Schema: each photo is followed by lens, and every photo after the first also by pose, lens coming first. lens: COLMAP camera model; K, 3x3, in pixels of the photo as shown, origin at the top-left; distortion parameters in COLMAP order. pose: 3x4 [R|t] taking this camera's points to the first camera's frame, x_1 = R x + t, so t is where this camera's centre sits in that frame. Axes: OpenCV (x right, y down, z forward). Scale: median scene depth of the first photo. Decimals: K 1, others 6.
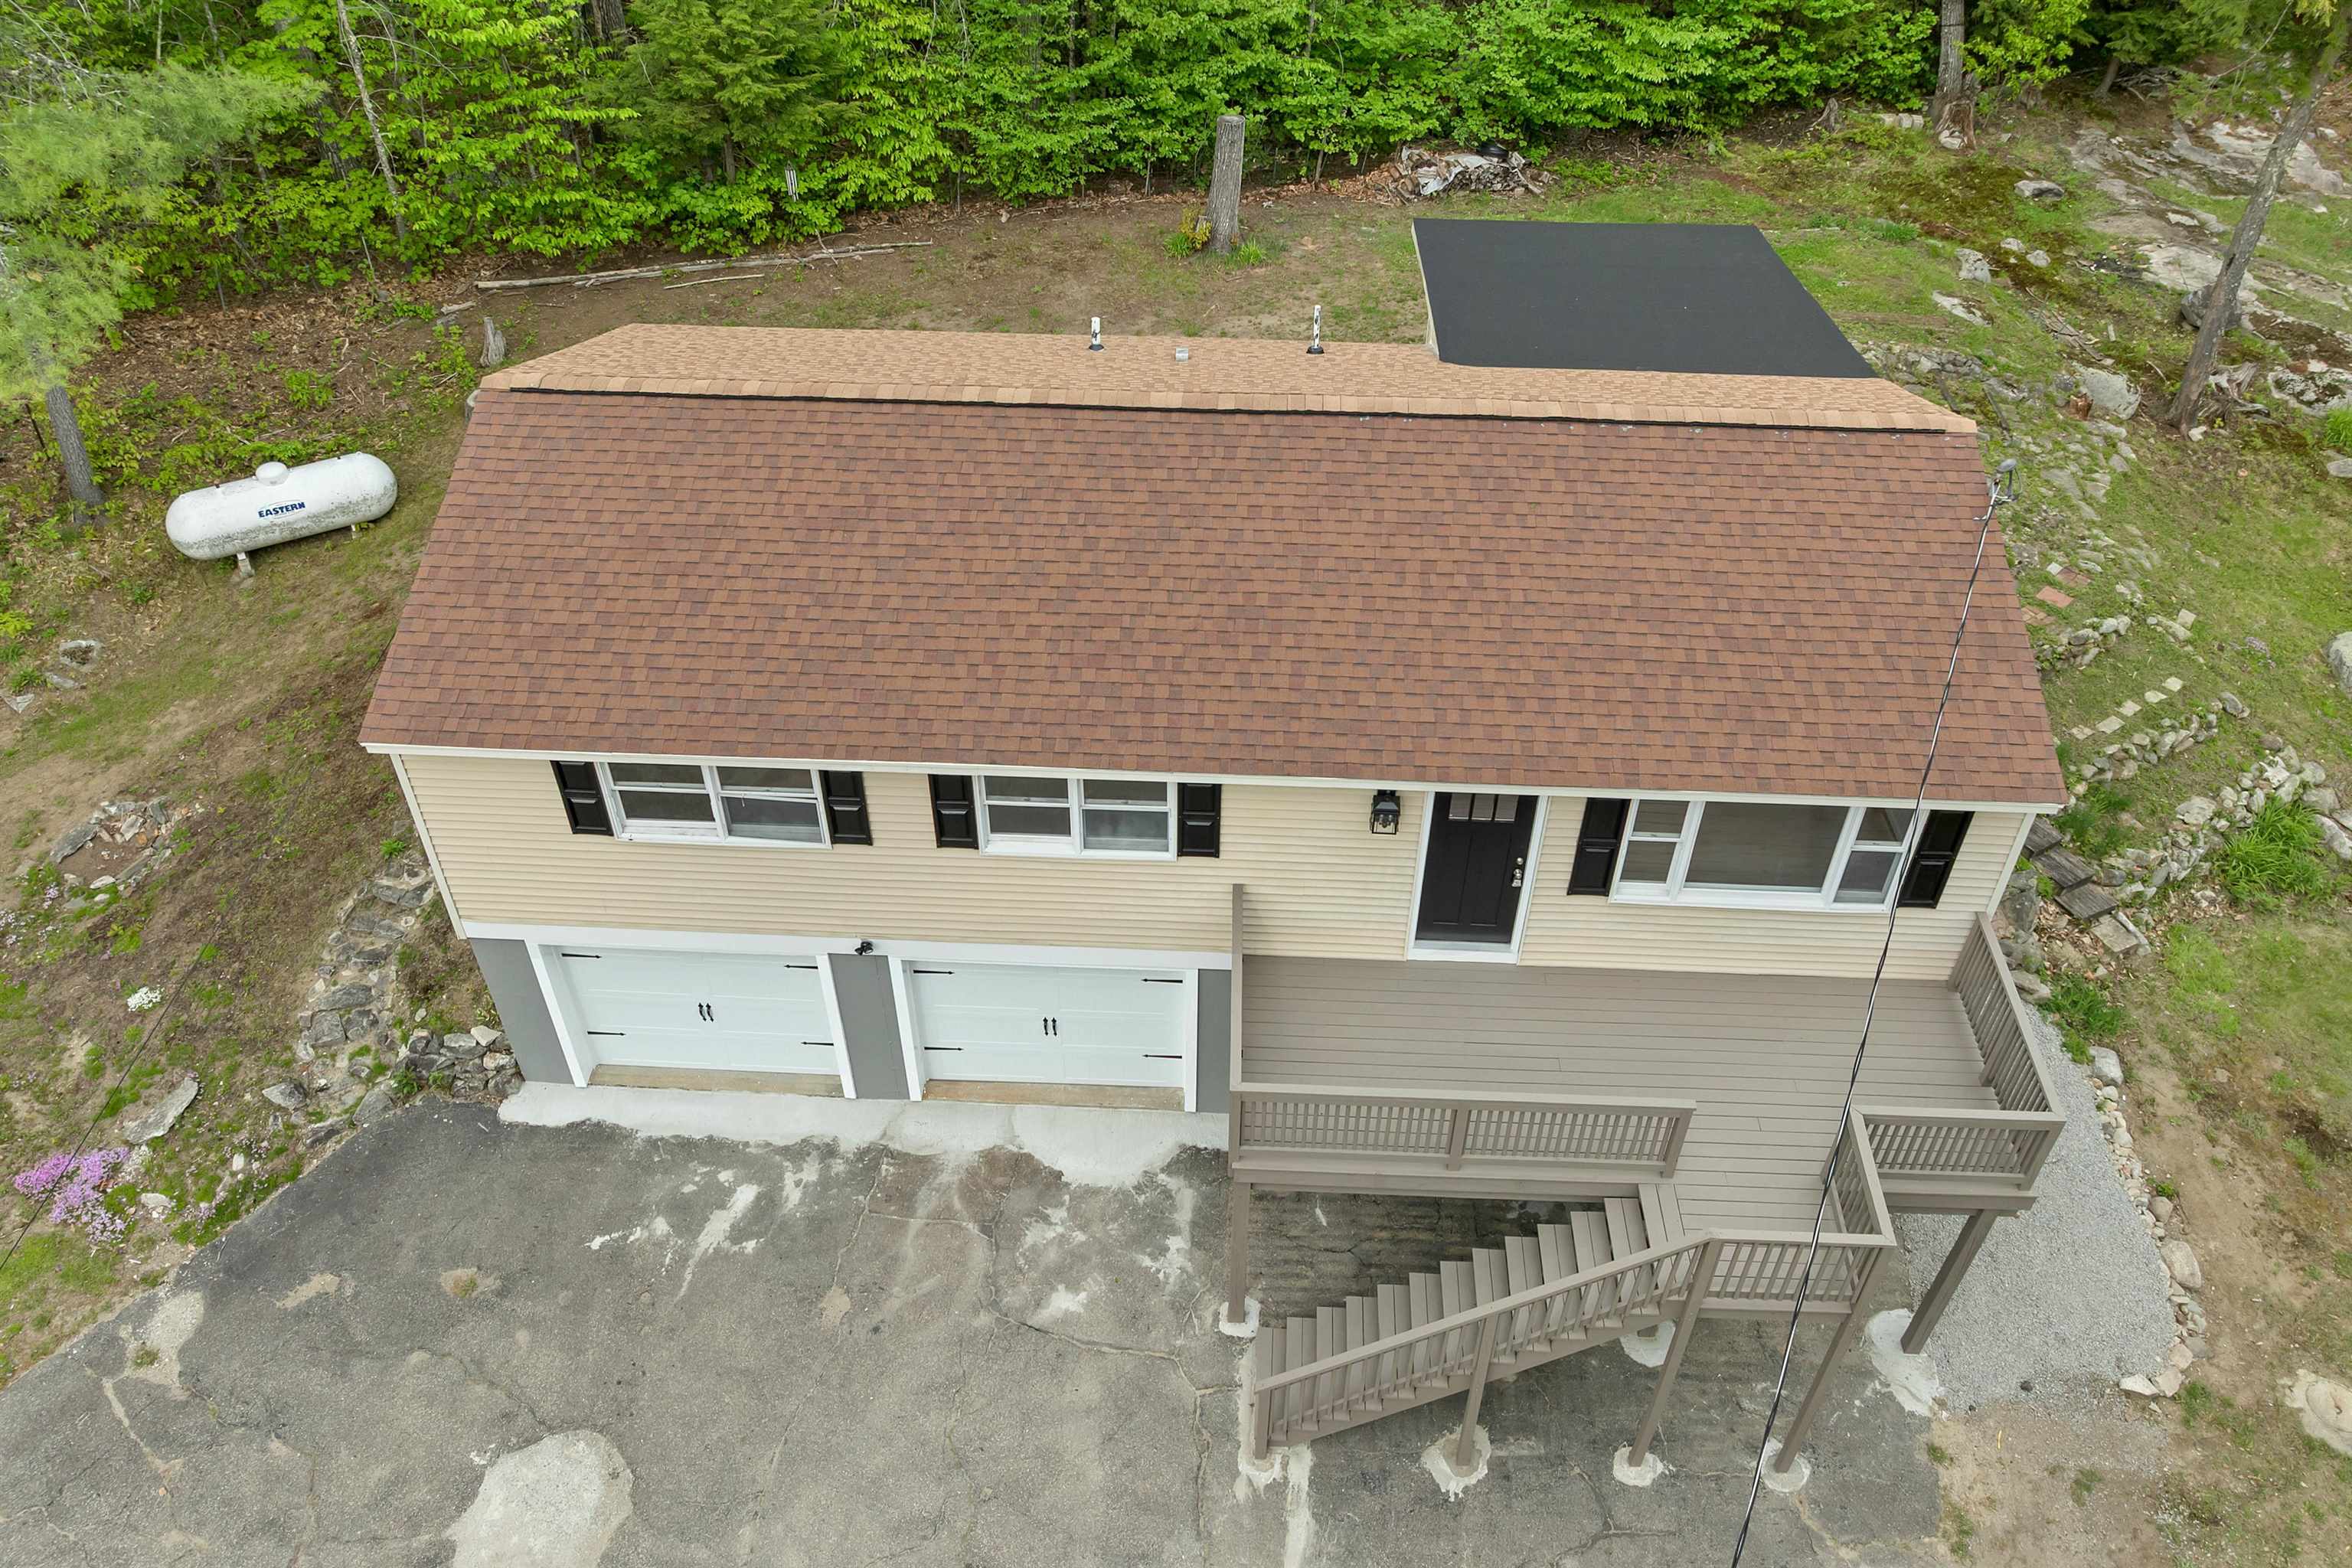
lens RADIAL K [[1711.0, 0, 1182.0], [0, 1711.0, 788.1], [0, 0, 1]] dist [-0.042697, -0.001274]
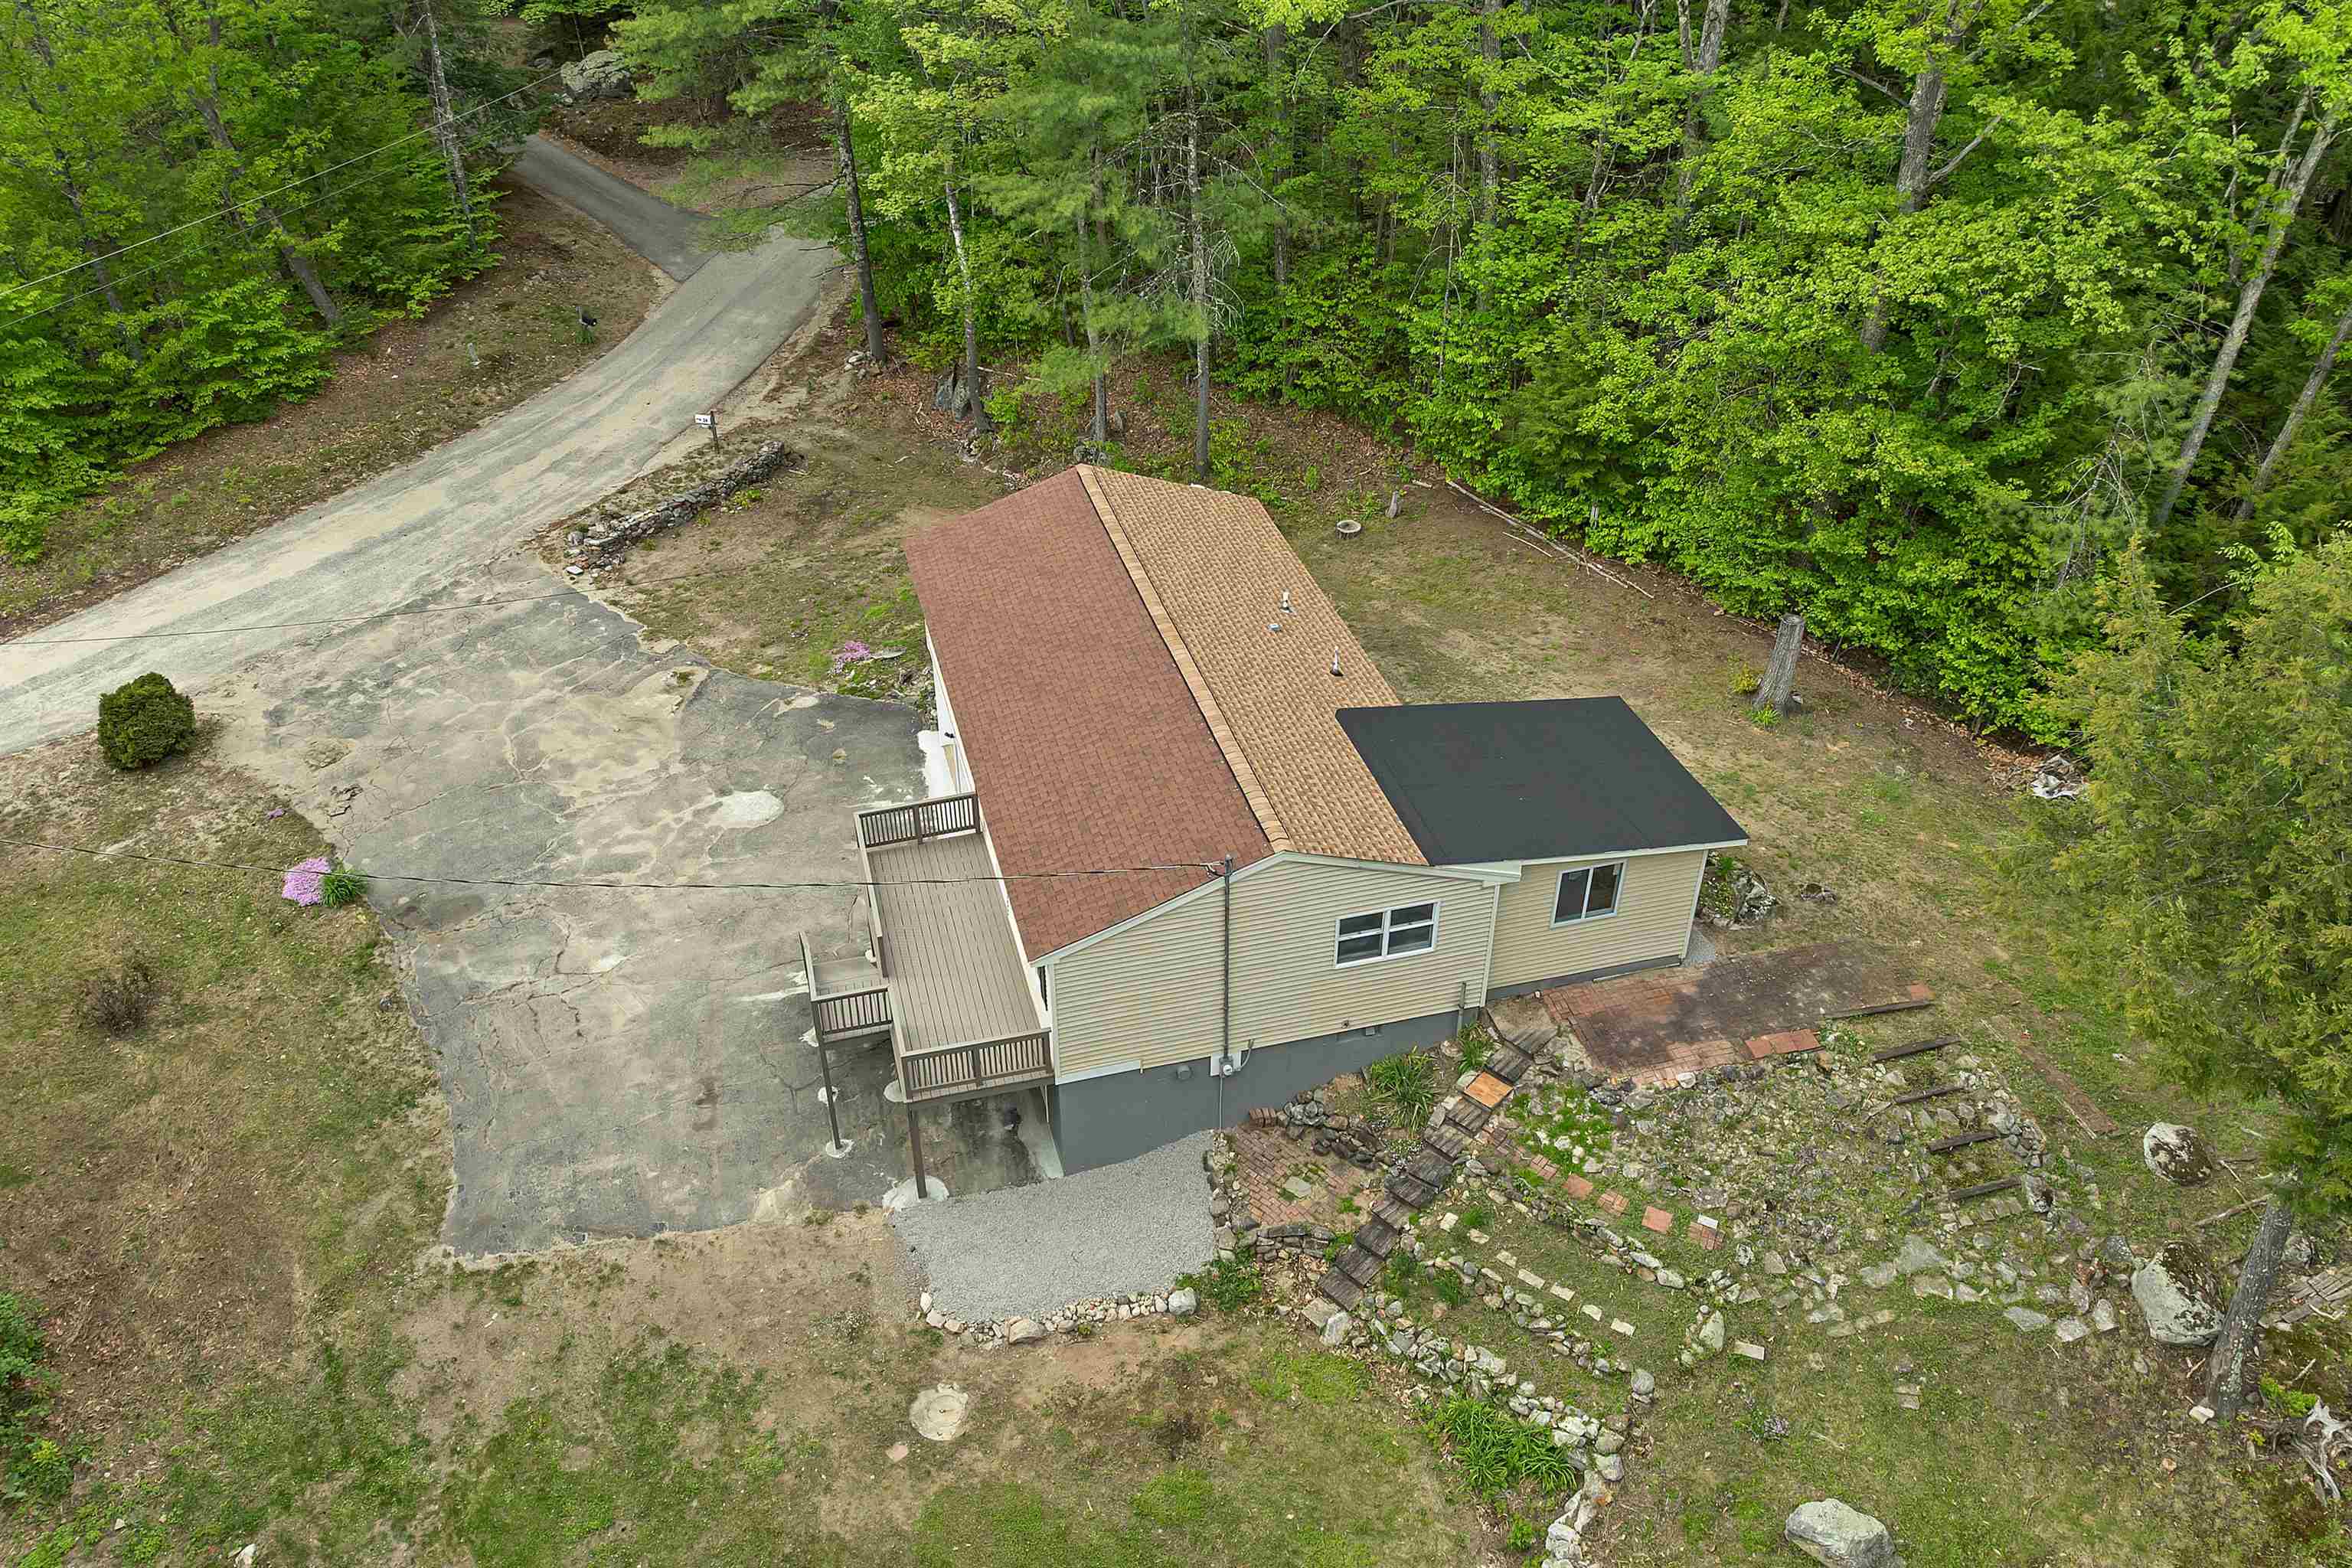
lens RADIAL K [[1706.7, 0, 1190.5], [0, 1706.7, 789.3], [0, 0, 1]] dist [-0.028251, -0.035191]
pose [[0.313231, 0.542811, -0.779258, 1.582311], [-0.618528, 0.739254, 0.266321, -0.601032], [0.720632, 0.398573, 0.567300, 0.008318]]
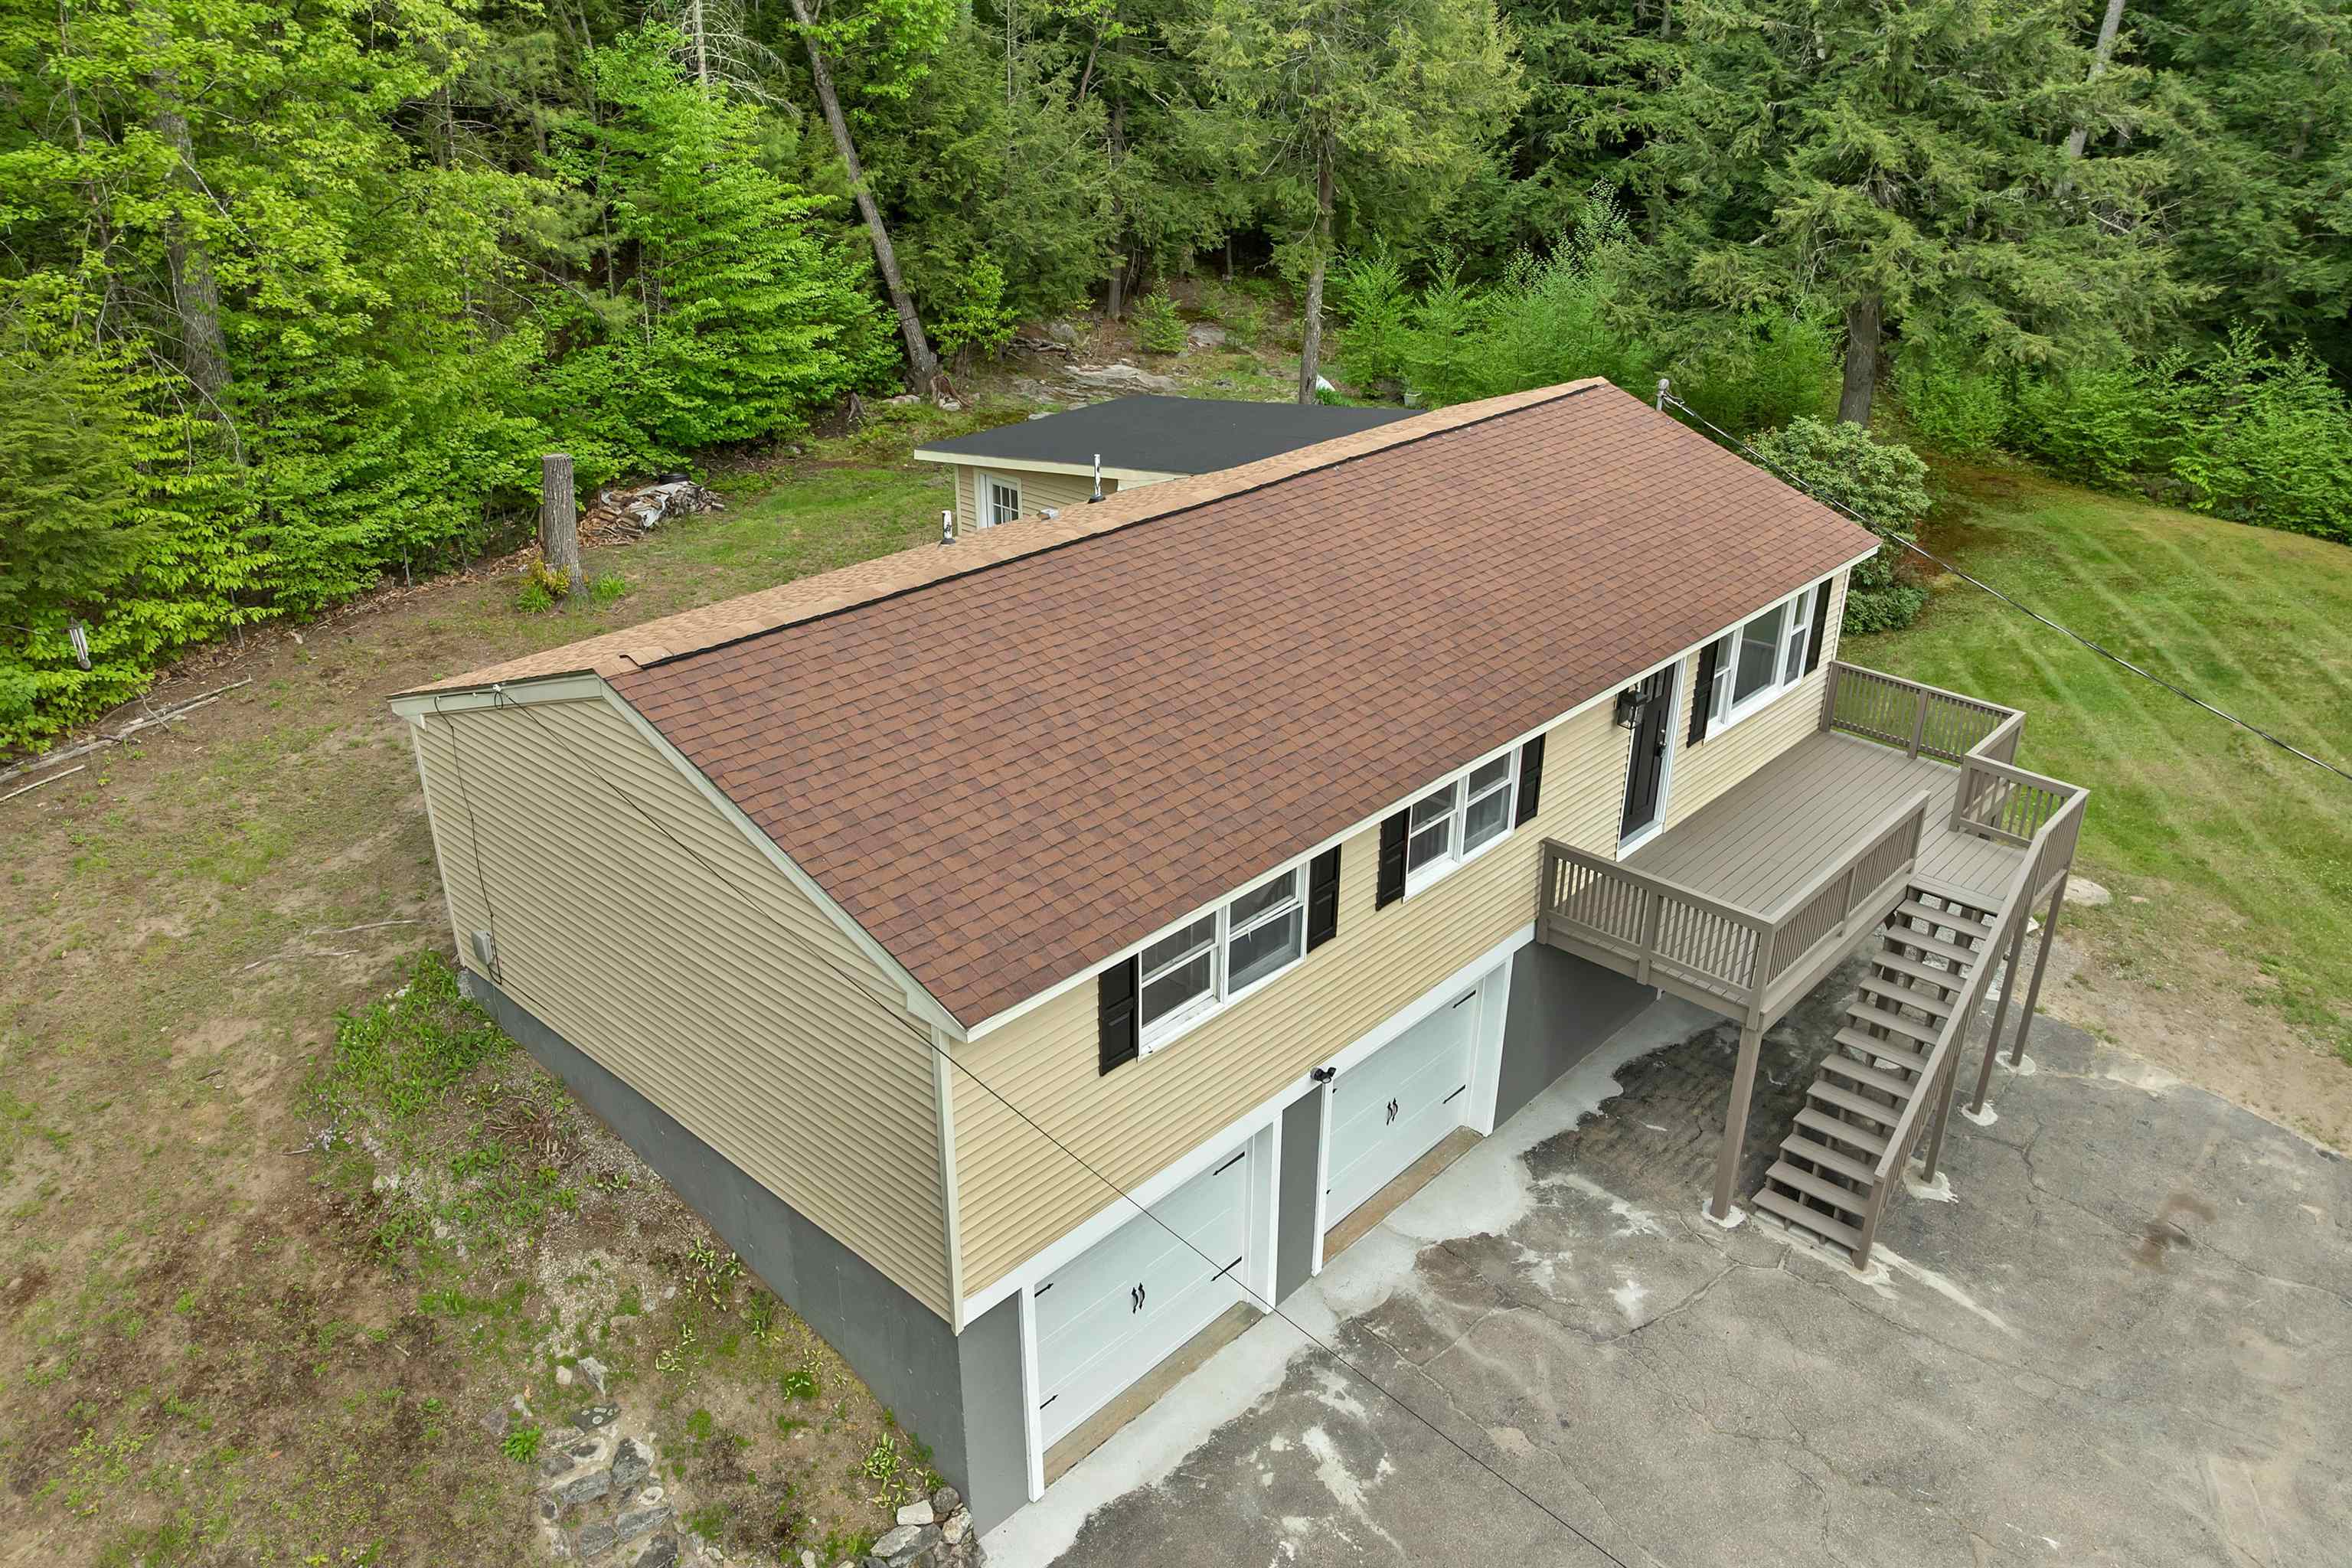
lens RADIAL K [[1711.0, 0, 1182.0], [0, 1711.0, 788.1], [0, 0, 1]] dist [-0.042697, -0.001274]
pose [[0.637975, -0.328608, 0.696423, -0.777690], [0.498083, 0.865814, -0.047746, -0.030643], [-0.587283, 0.377337, 0.716042, 0.325590]]
